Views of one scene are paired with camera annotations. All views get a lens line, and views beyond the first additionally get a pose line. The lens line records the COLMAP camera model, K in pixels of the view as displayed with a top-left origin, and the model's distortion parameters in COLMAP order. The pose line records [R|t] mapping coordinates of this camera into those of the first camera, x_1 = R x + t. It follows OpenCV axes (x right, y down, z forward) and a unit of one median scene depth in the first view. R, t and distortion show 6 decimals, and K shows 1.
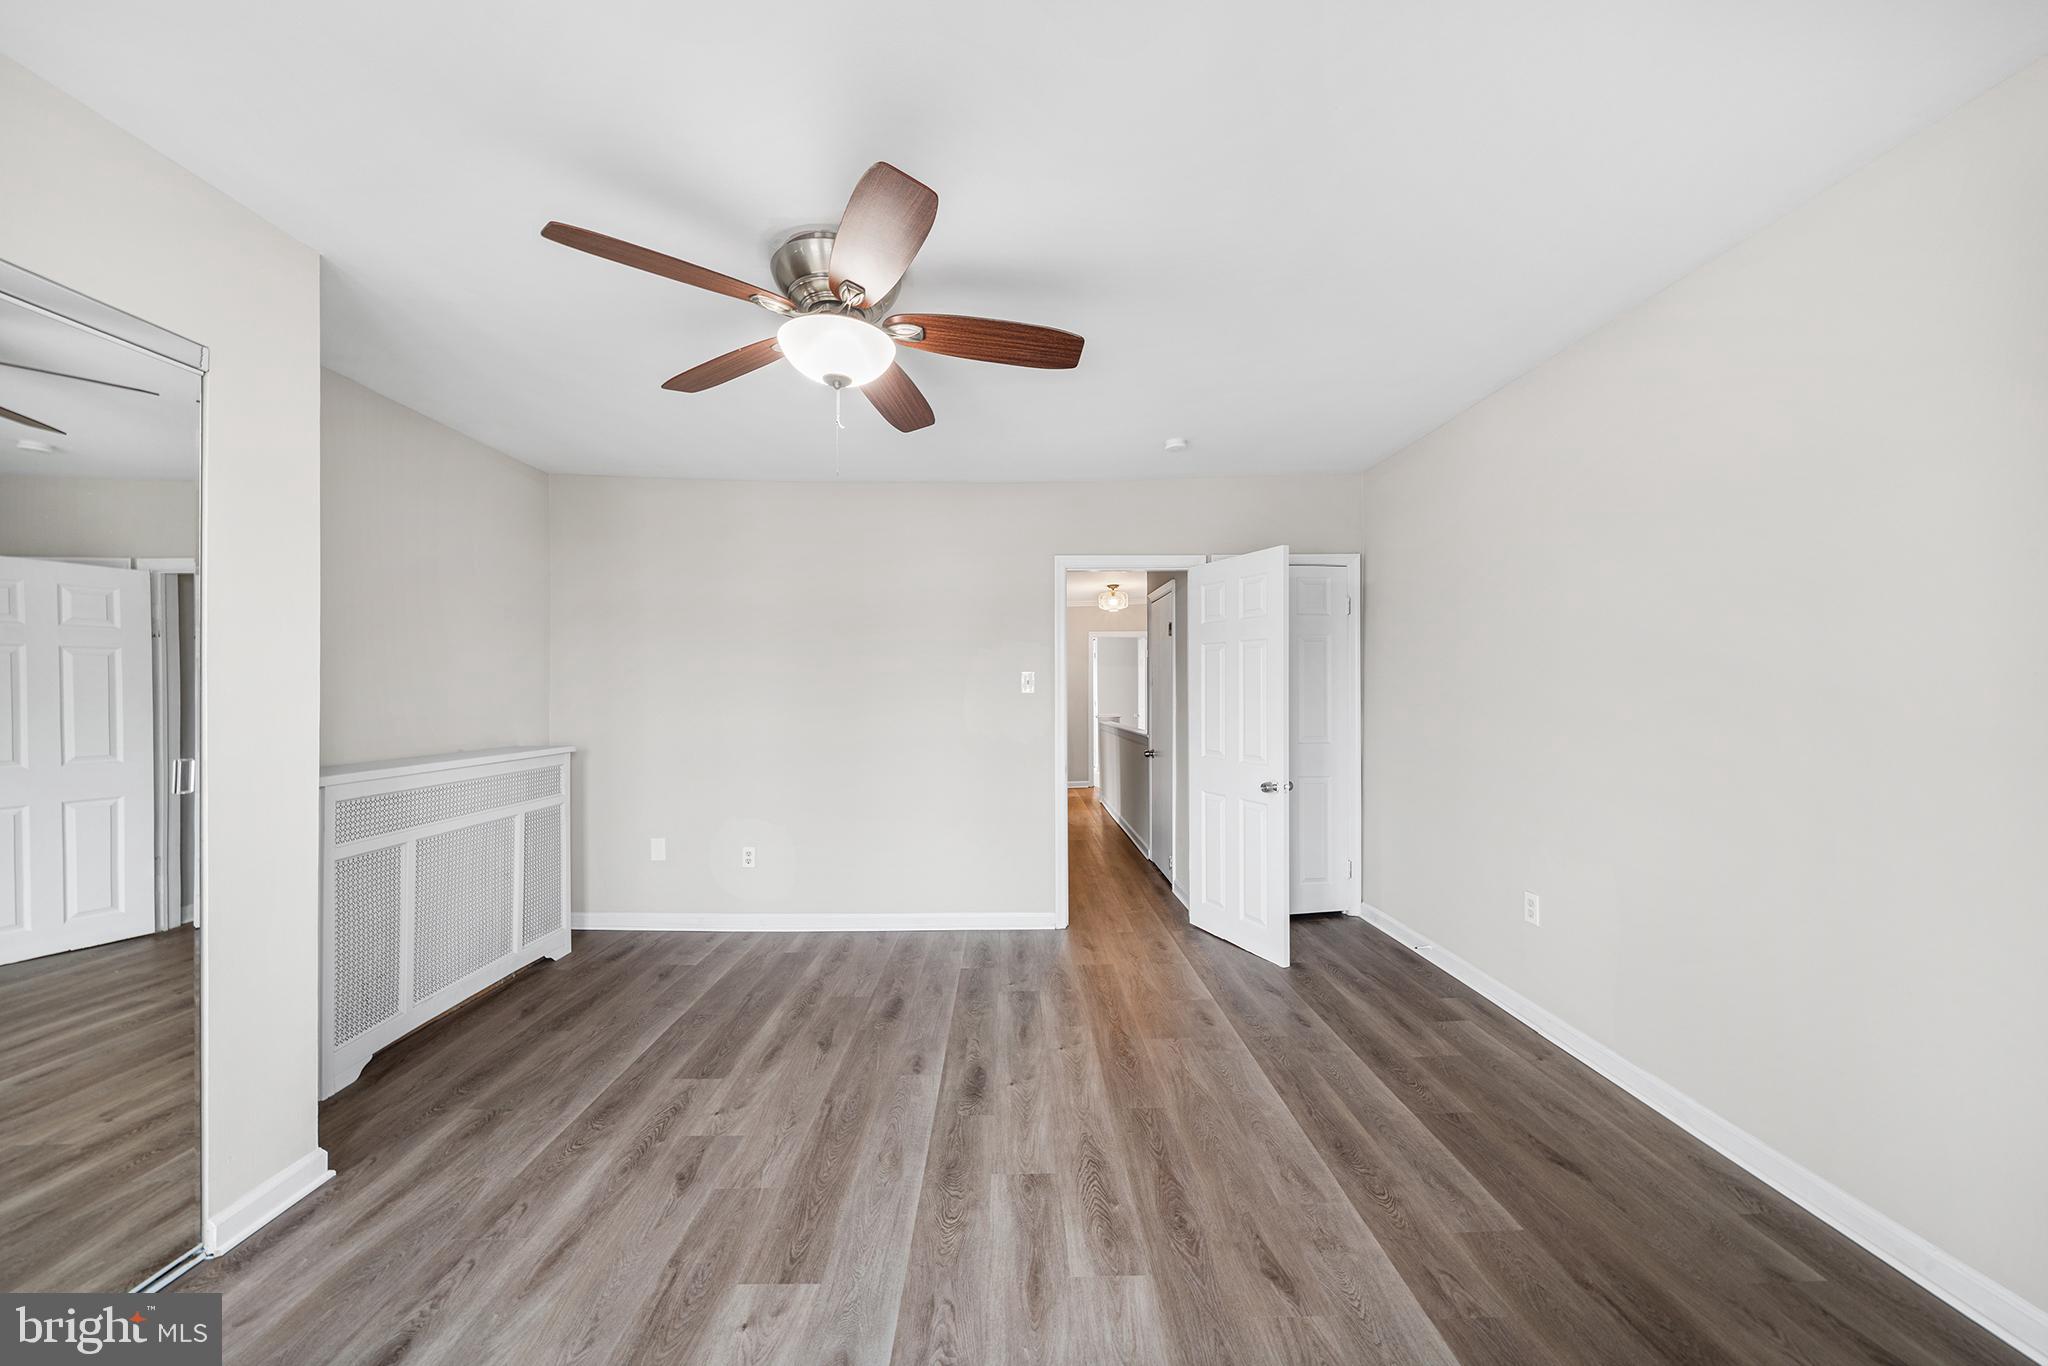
lens RADIAL K [[771.9, 0, 1027.7], [0, 771.9, 686.5], [0, 0, 1]] dist [-0.000992, -0.000186]
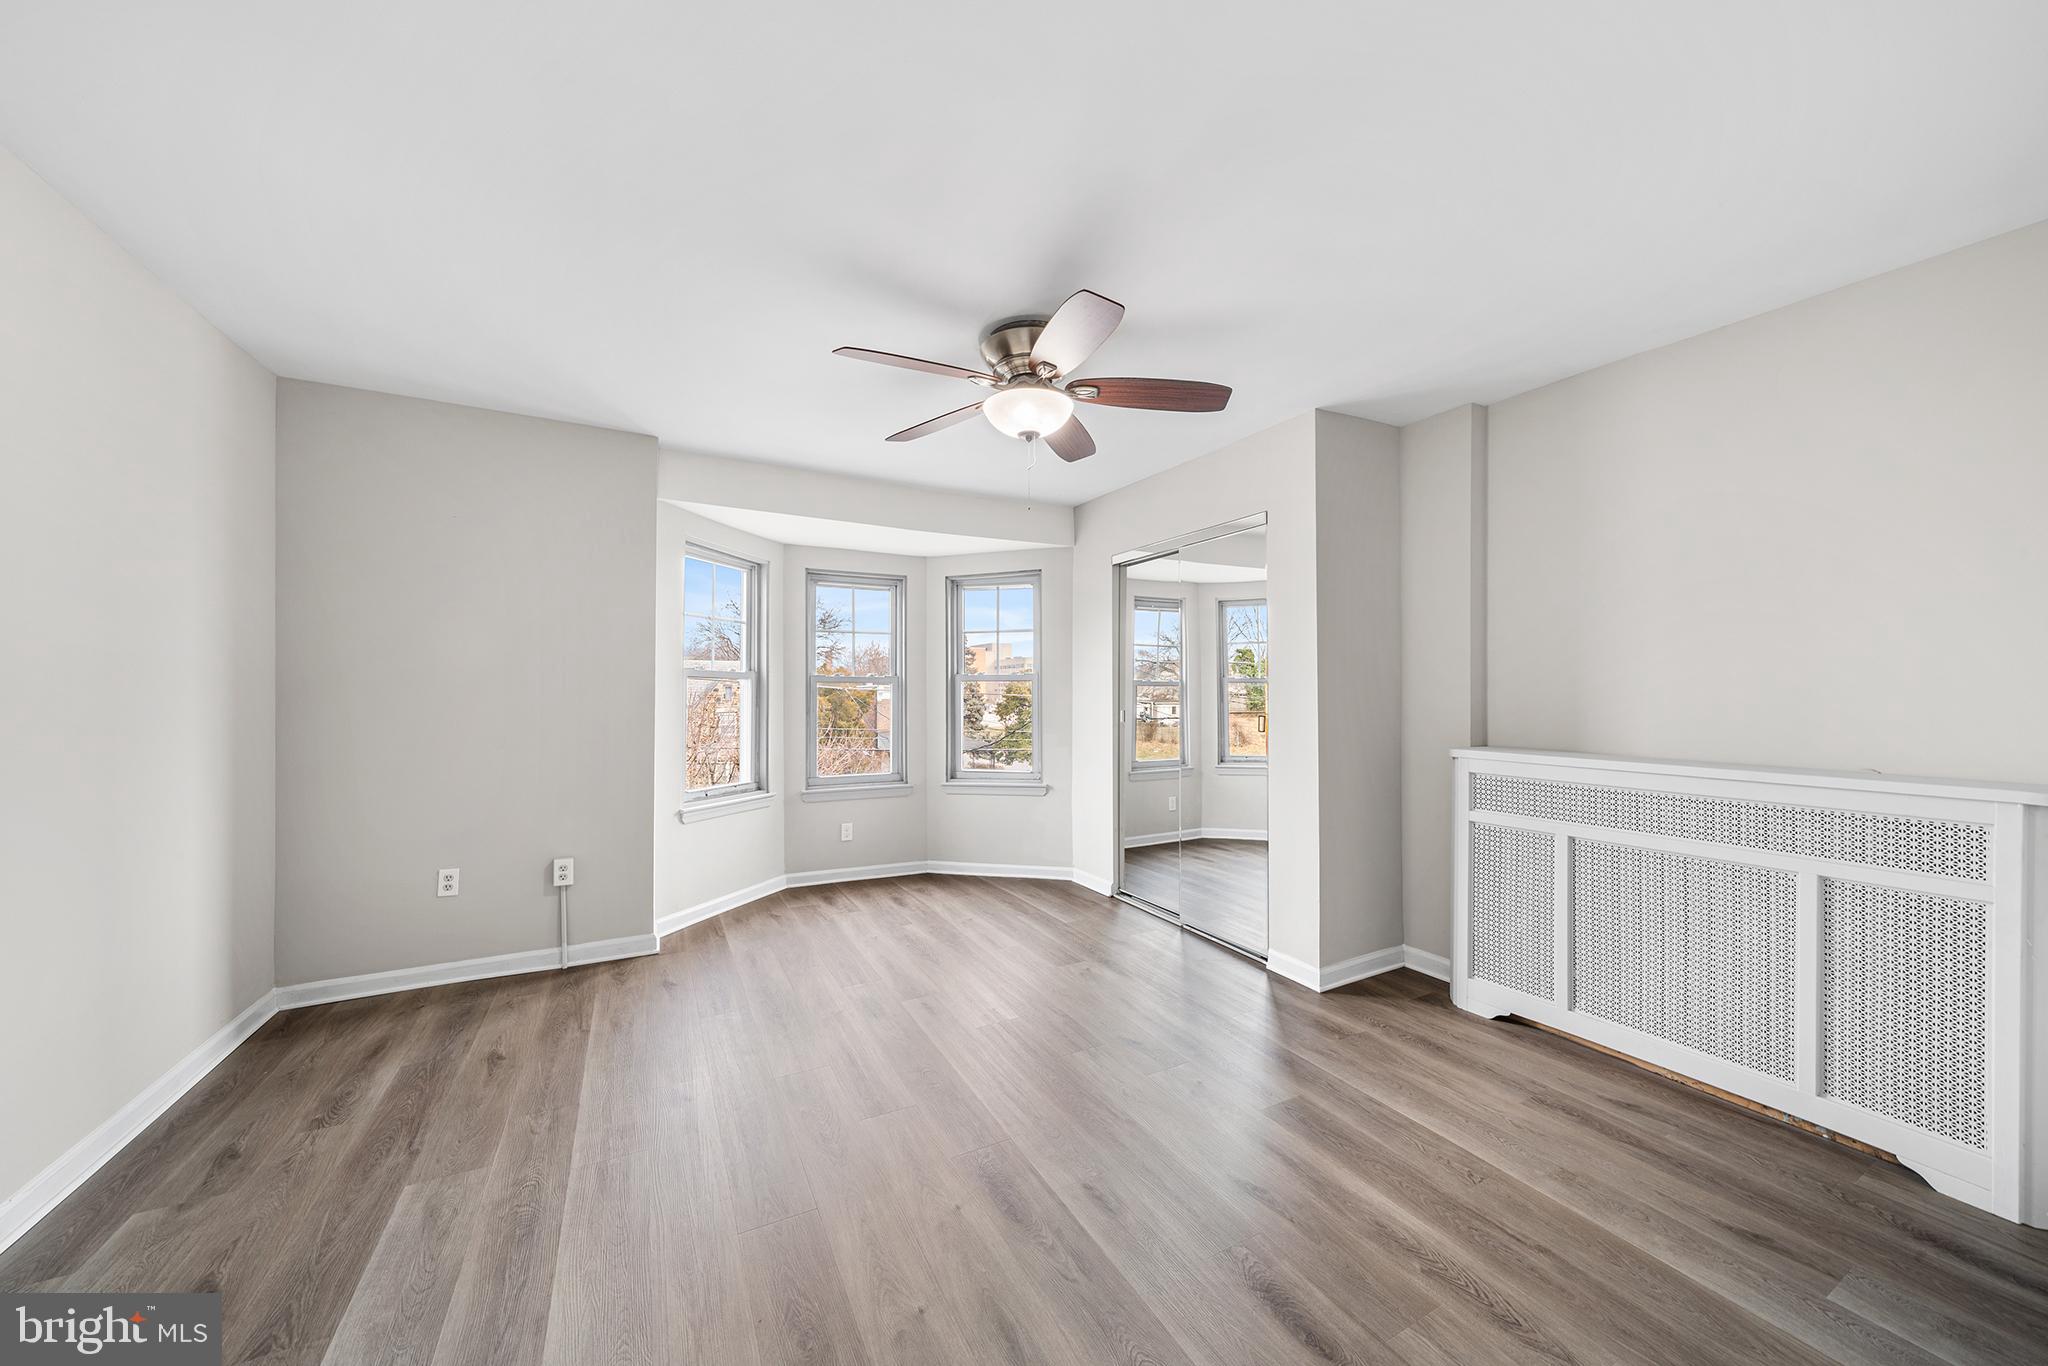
lens RADIAL K [[771.9, 0, 1027.7], [0, 771.9, 686.5], [0, 0, 1]] dist [-0.000992, -0.000186]
pose [[-0.906147, -0.000982, -0.422961, 0.207954], [0.003524, 0.999945, -0.009871, 0.020872], [0.422948, -0.010436, -0.906094, 1.522684]]
